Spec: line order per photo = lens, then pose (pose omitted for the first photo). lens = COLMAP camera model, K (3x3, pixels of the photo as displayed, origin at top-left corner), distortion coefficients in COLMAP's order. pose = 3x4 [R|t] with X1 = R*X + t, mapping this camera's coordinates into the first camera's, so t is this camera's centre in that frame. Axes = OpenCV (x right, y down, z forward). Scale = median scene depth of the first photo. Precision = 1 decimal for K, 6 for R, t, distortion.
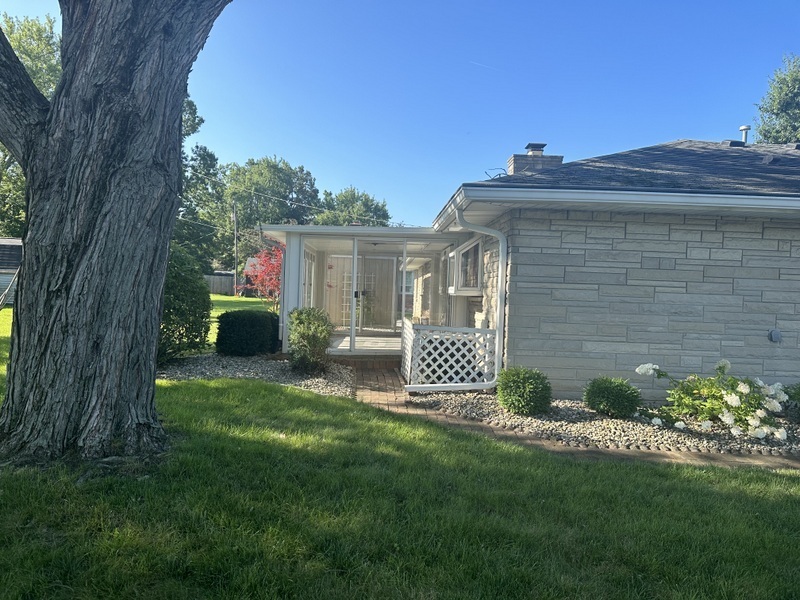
lens RADIAL K [[558.7, 0, 400.0], [0, 558.7, 300.0], [0, 0, 1]] dist [0.001719, -0.002496]
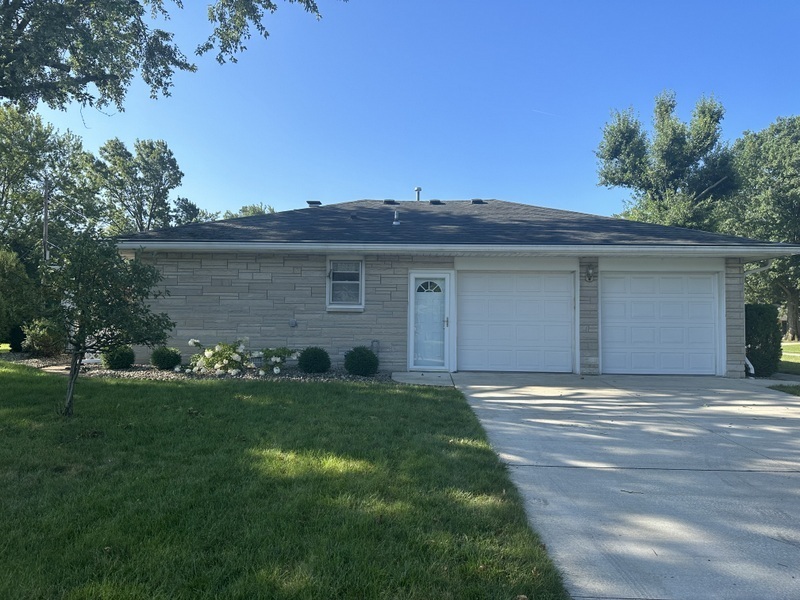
lens RADIAL K [[558.7, 0, 400.0], [0, 558.7, 300.0], [0, 0, 1]] dist [0.001719, -0.002496]
pose [[0.998941, -0.030364, -0.034572, 1.053497], [0.027922, 0.997223, -0.069047, 0.119204], [0.036573, 0.068009, 0.997014, -0.664671]]
